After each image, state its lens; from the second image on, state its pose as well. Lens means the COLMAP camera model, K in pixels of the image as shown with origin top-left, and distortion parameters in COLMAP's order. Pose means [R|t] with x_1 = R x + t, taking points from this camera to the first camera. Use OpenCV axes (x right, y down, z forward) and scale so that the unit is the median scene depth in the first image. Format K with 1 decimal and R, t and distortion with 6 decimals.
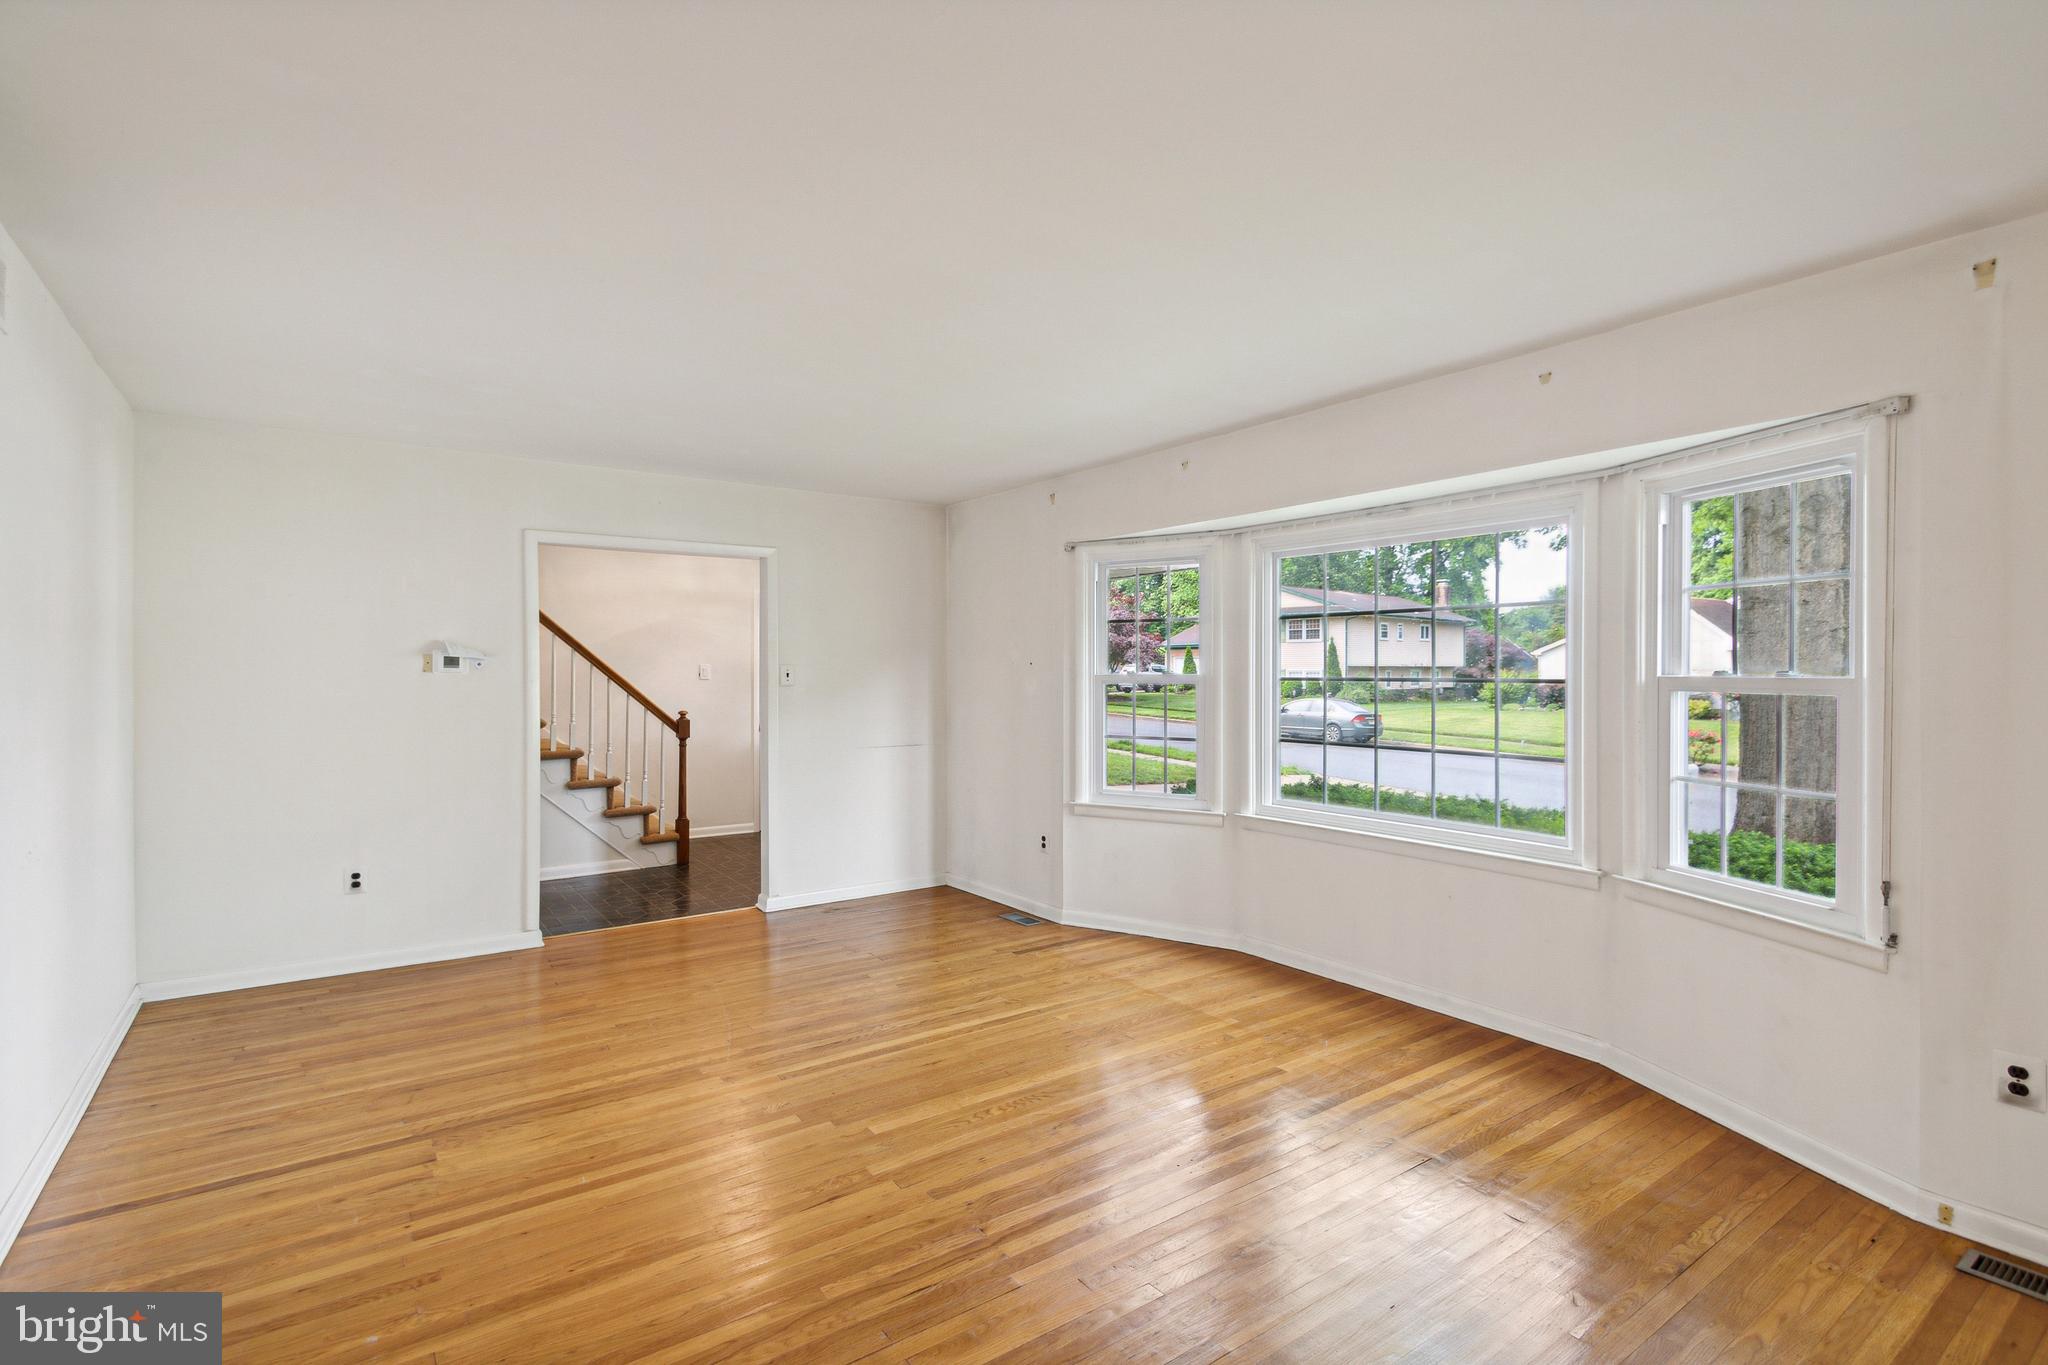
lens RADIAL K [[979.1, 0, 1024.0], [0, 979.1, 682.5], [0, 0, 1]] dist [0.023673, 0.000081]
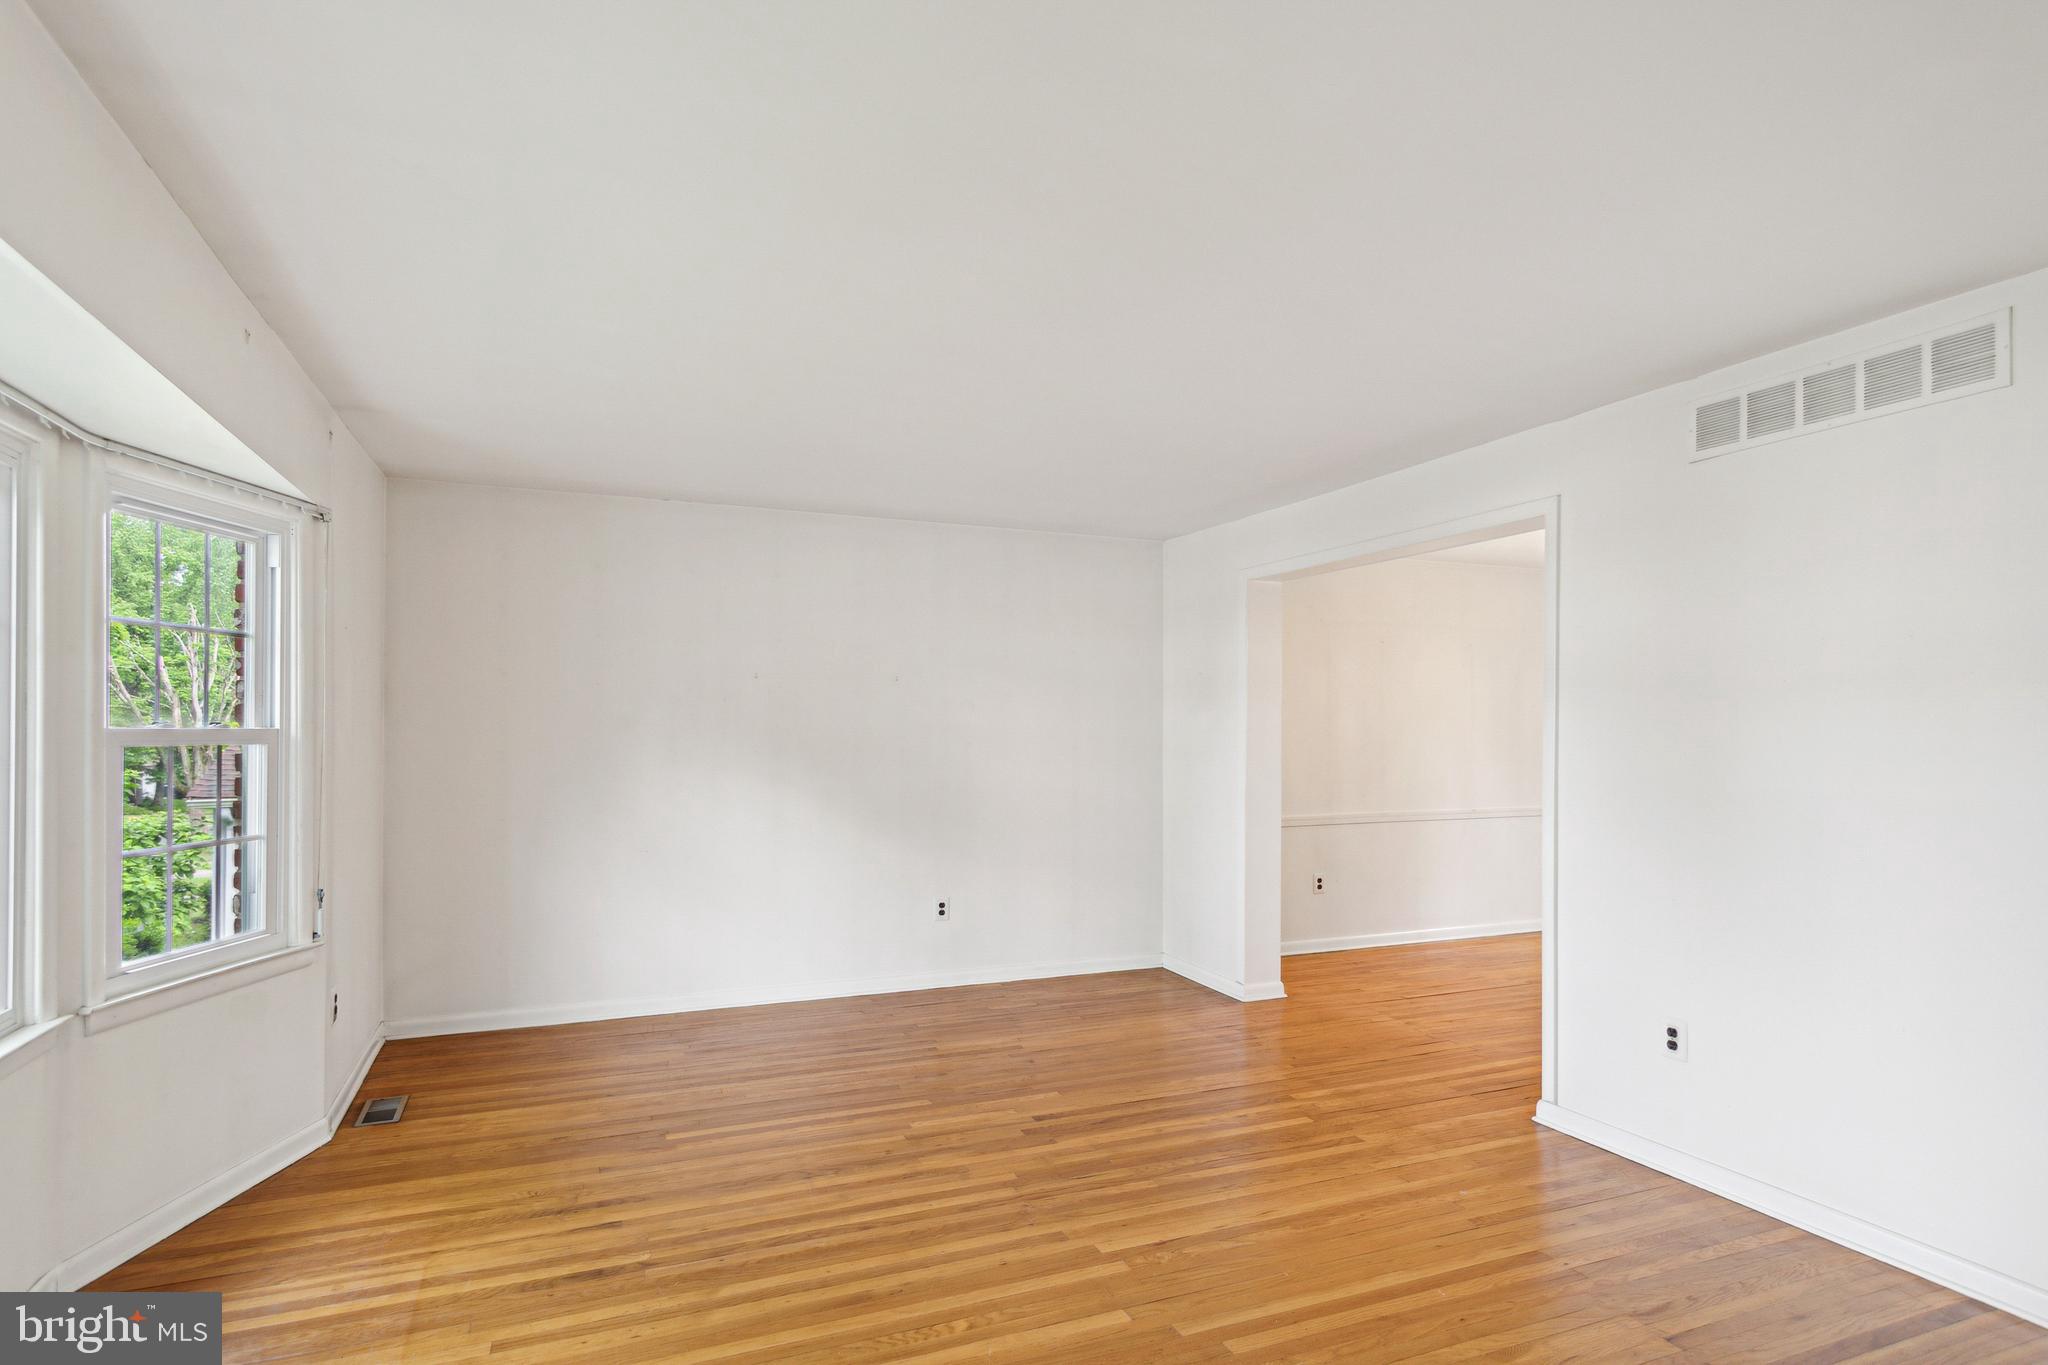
lens RADIAL K [[1102.9, 0, 1024.8], [0, 1102.9, 720.9], [0, 0, 1]] dist [0.000184, 0.000019]
pose [[-0.974983, -0.003170, 0.222258, -0.304583], [-0.001980, 0.999982, 0.005578, -0.022586], [-0.222271, 0.004998, -0.974972, 2.110513]]
